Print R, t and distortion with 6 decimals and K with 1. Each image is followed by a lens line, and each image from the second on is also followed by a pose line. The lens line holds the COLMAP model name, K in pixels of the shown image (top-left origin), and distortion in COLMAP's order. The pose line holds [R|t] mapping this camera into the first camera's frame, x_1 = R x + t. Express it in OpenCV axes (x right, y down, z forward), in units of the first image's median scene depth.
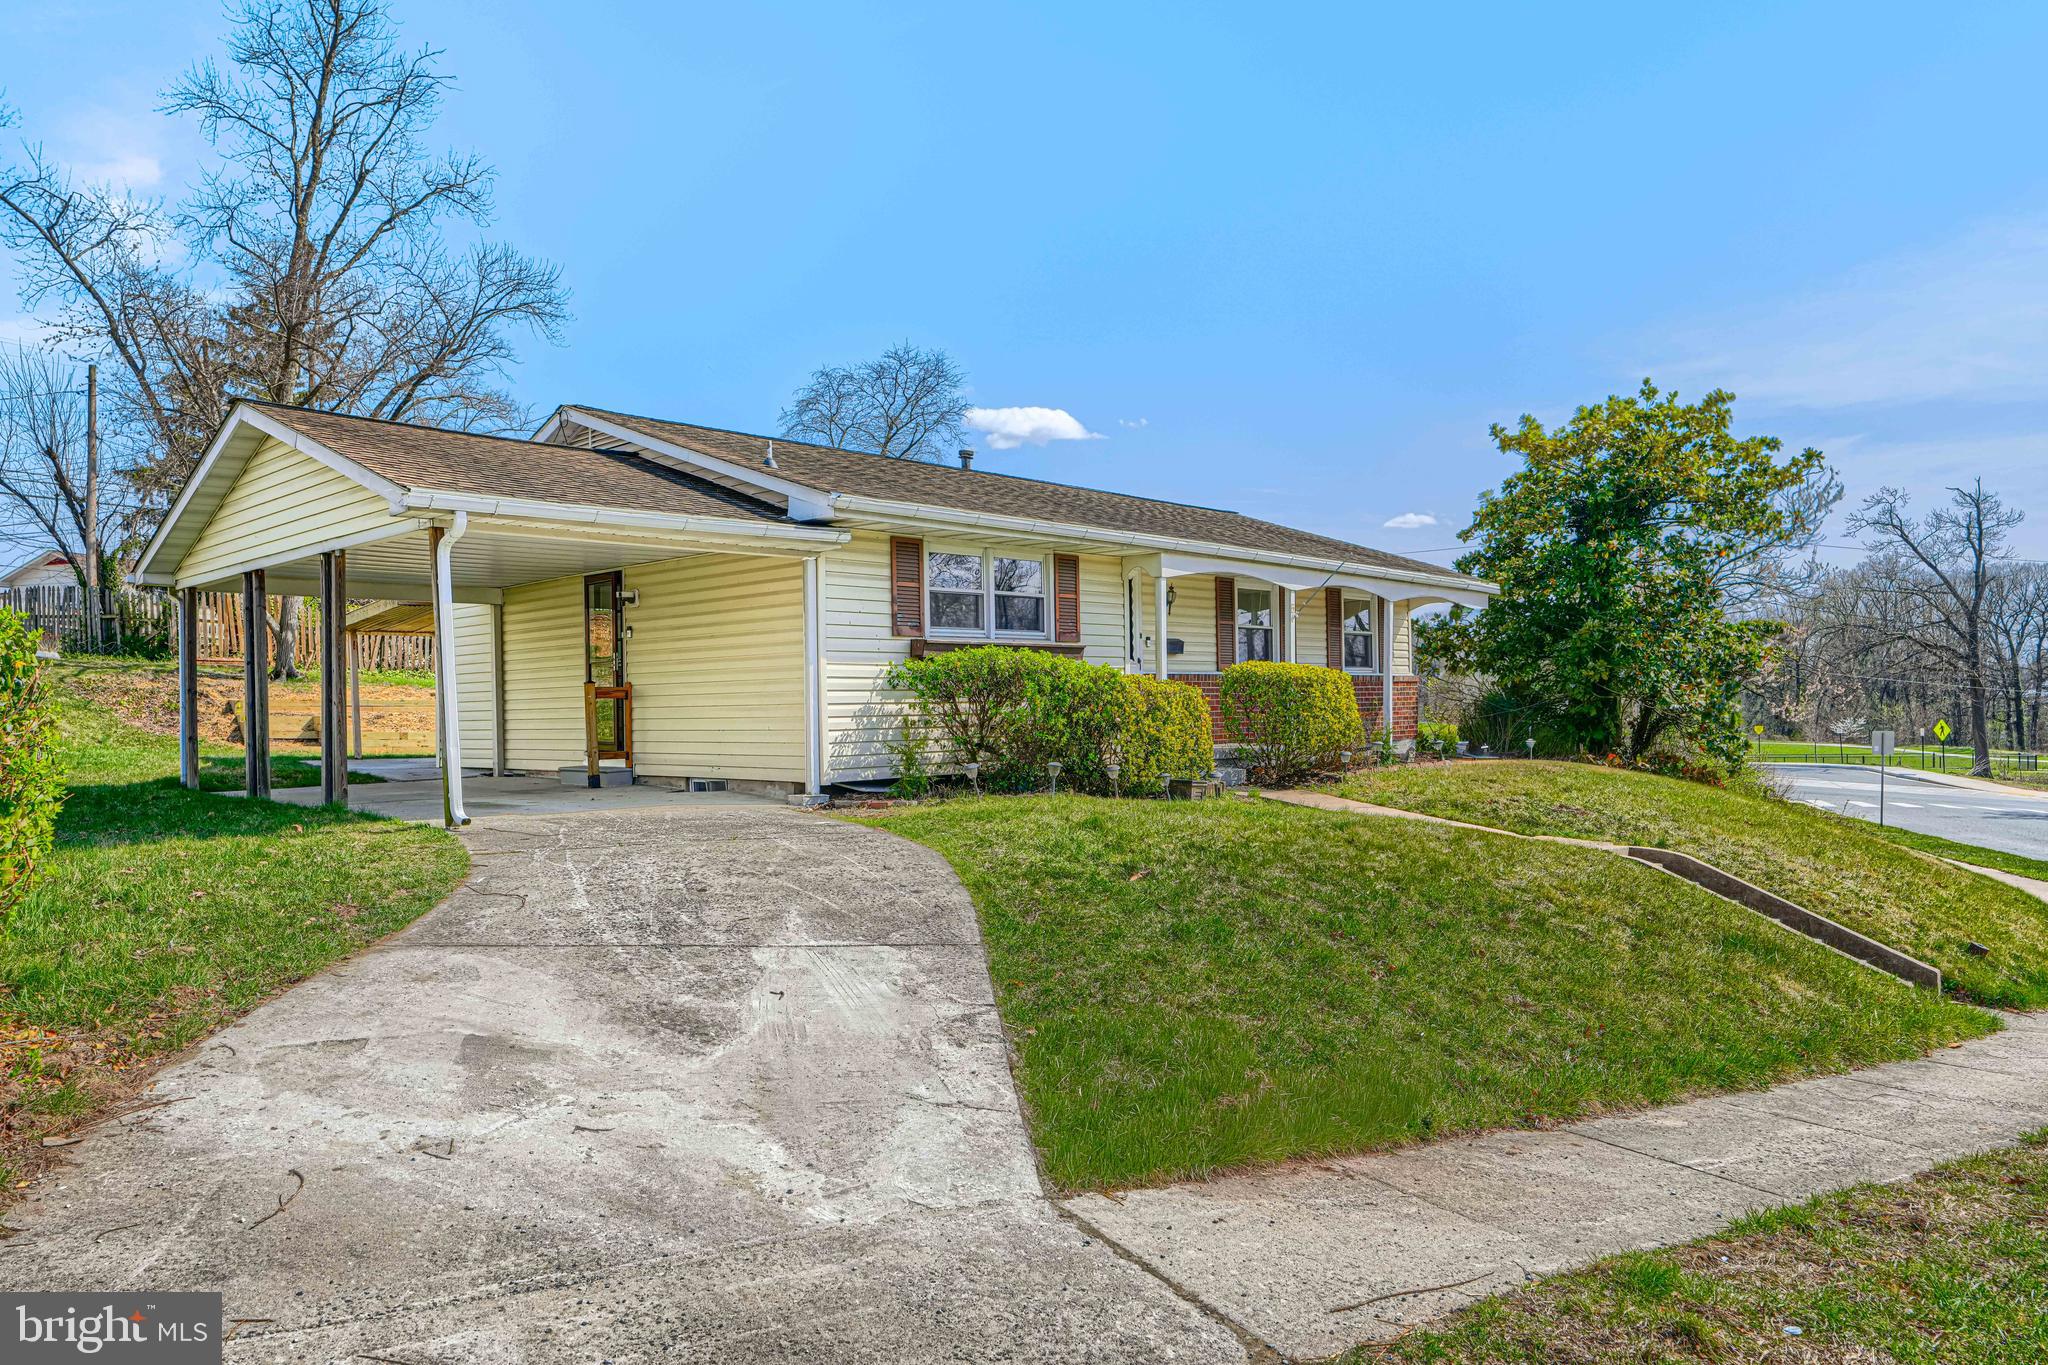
lens RADIAL K [[1402.2, 0, 1026.0], [0, 1402.2, 723.8], [0, 0, 1]] dist [0.001815, 0.001741]
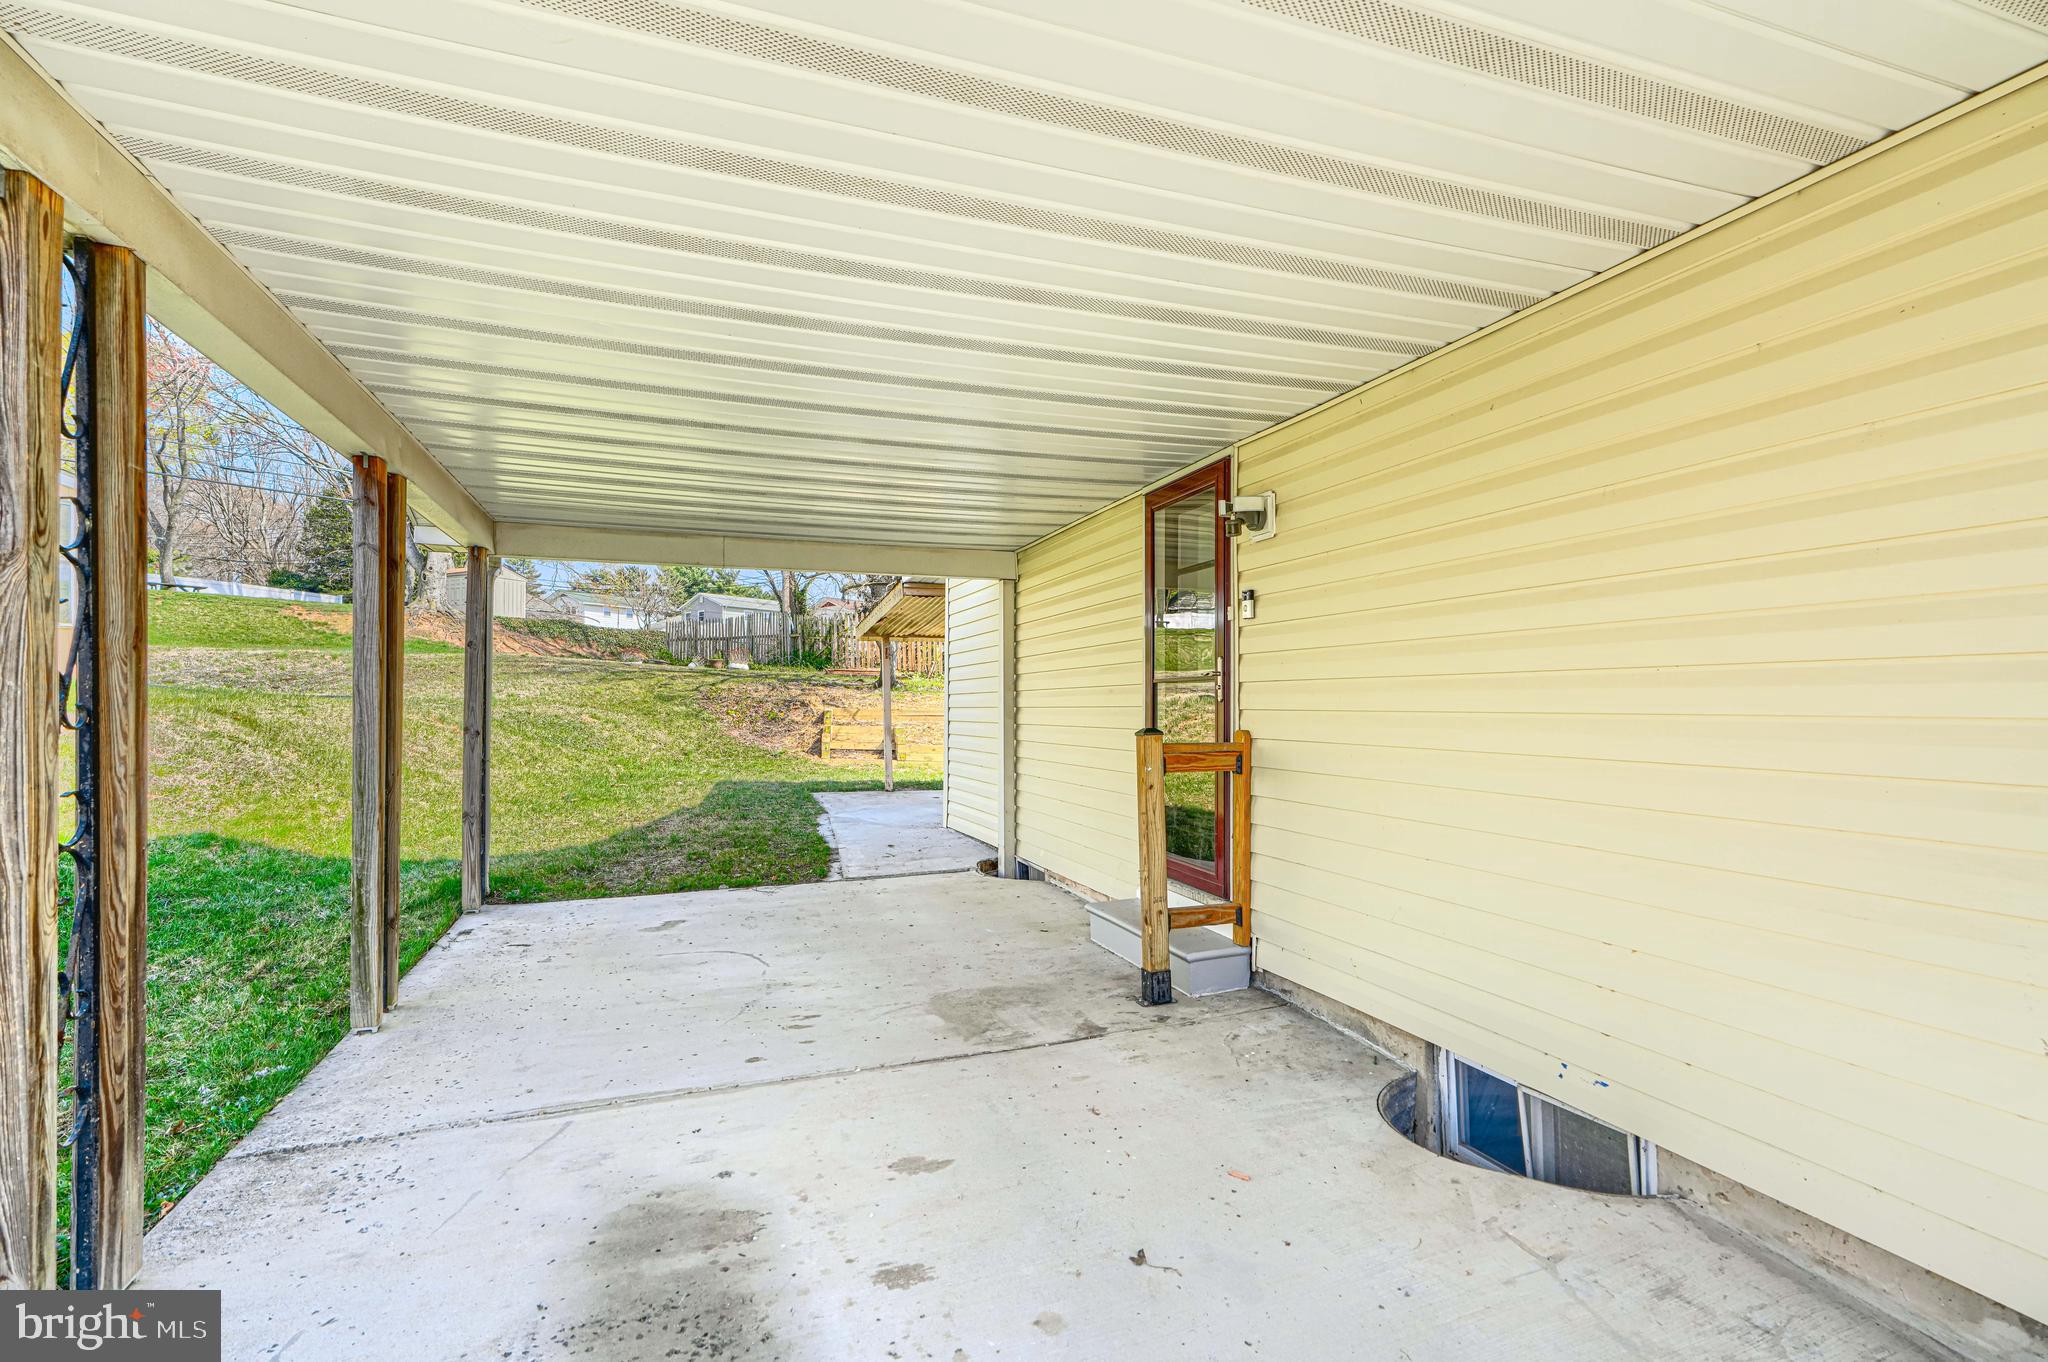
lens RADIAL K [[925.4, 0, 1021.9], [0, 925.4, 703.7], [0, 0, 1]] dist [0.000510, 0.000041]
pose [[0.897424, 0.014065, -0.440944, -0.199454], [-0.016938, 0.999853, -0.002580, -0.031727], [0.440843, 0.009784, 0.897531, 0.654714]]
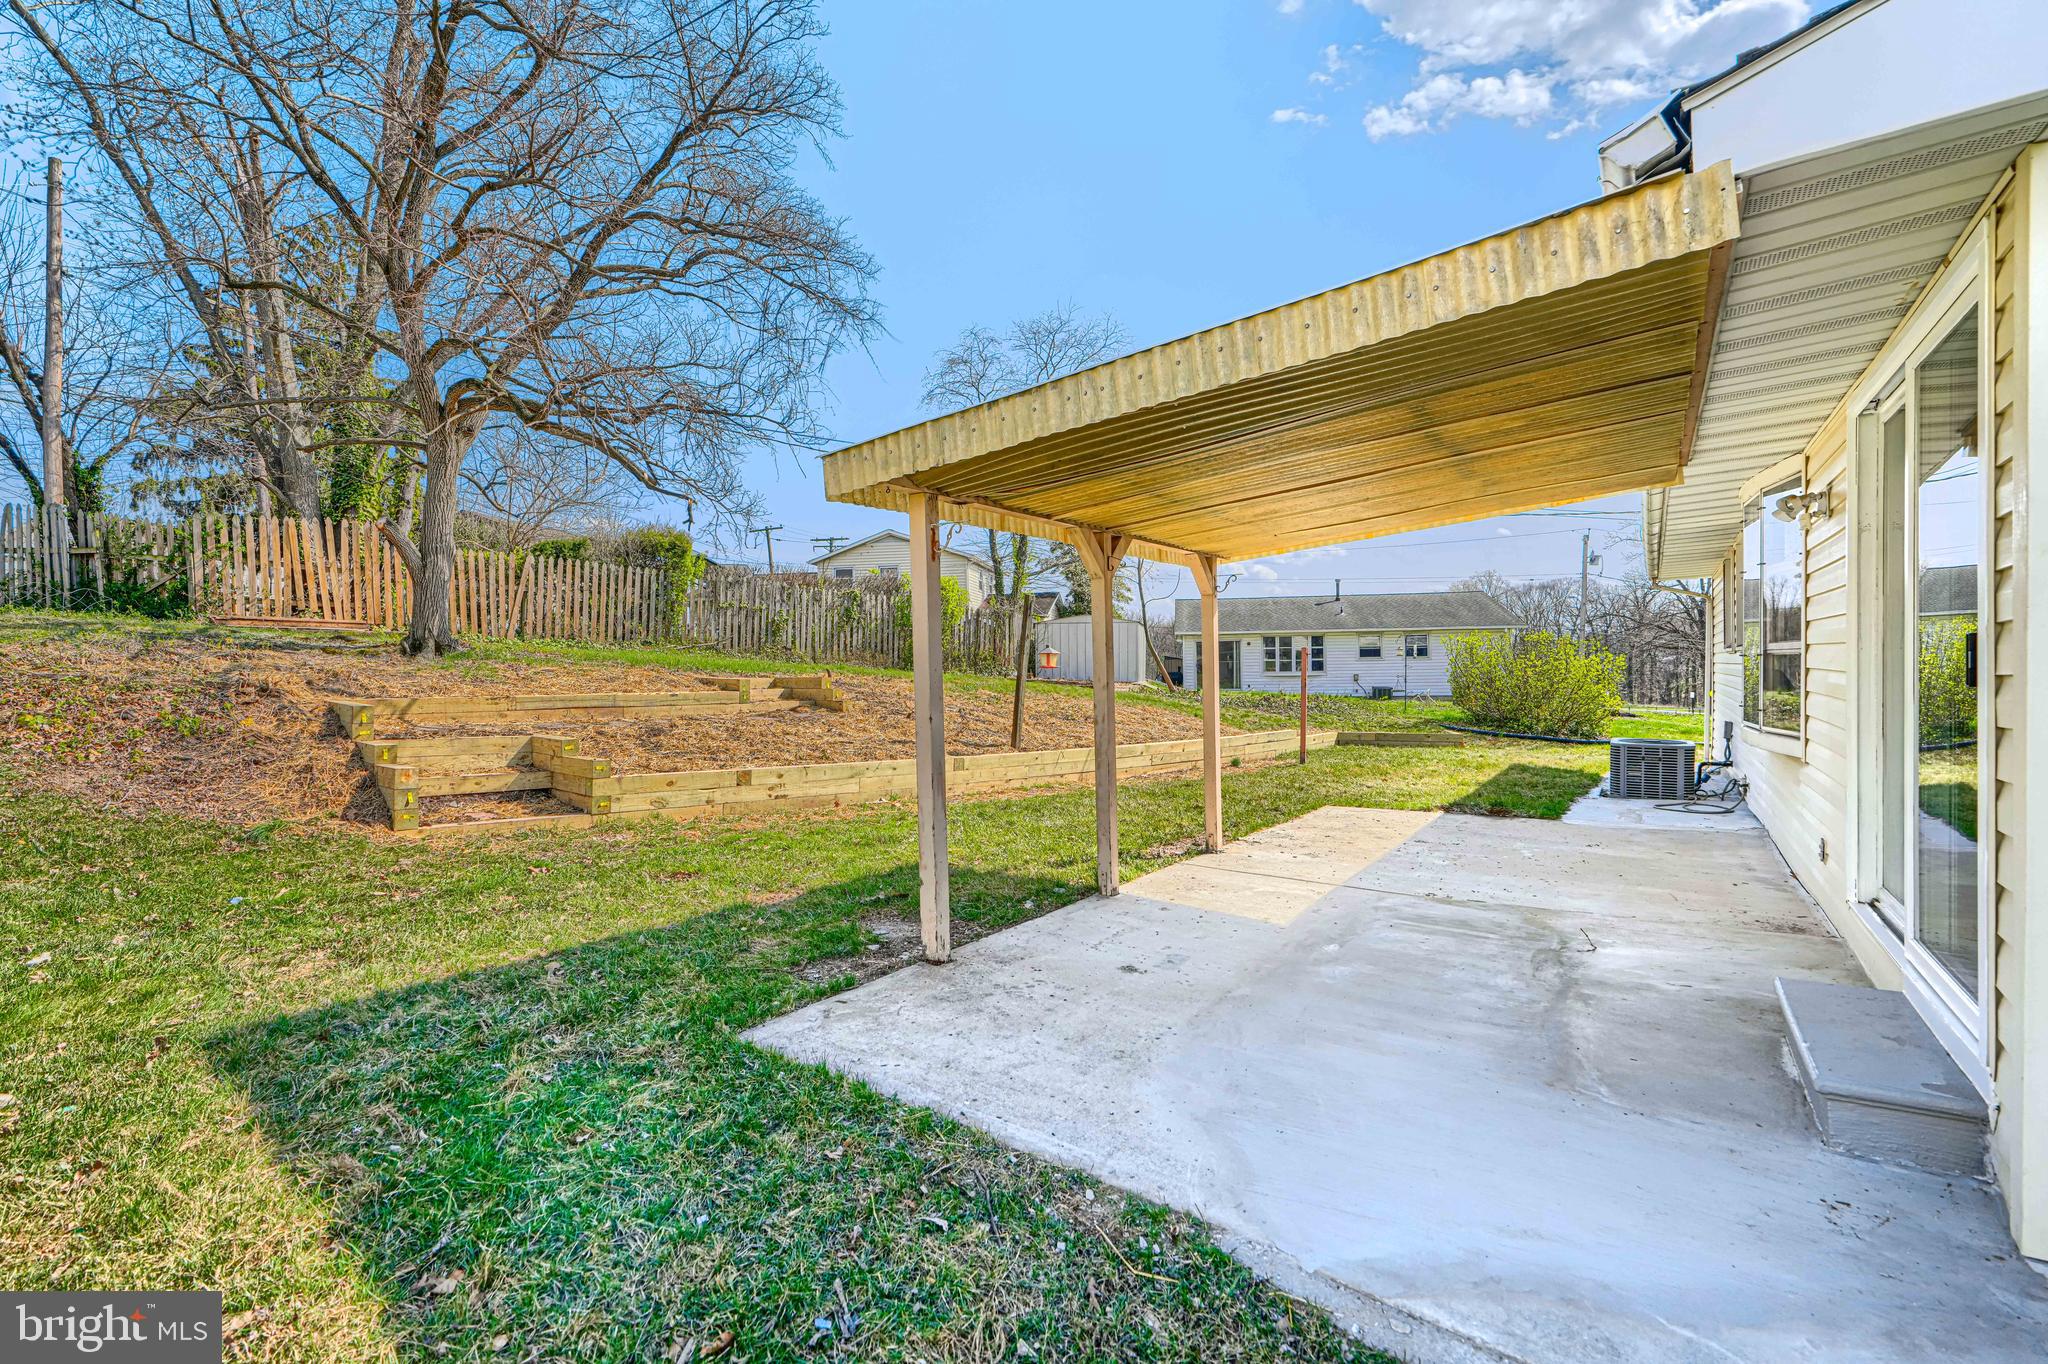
lens RADIAL K [[917.7, 0, 1011.0], [0, 917.7, 678.6], [0, 0, 1]] dist [0.000481, 0.000467]
pose [[0.985124, -0.000153, 0.171845, -0.586731], [-0.000090, 0.999999, 0.001404, -0.036361], [-0.171845, -0.001398, 0.985123, 0.977793]]
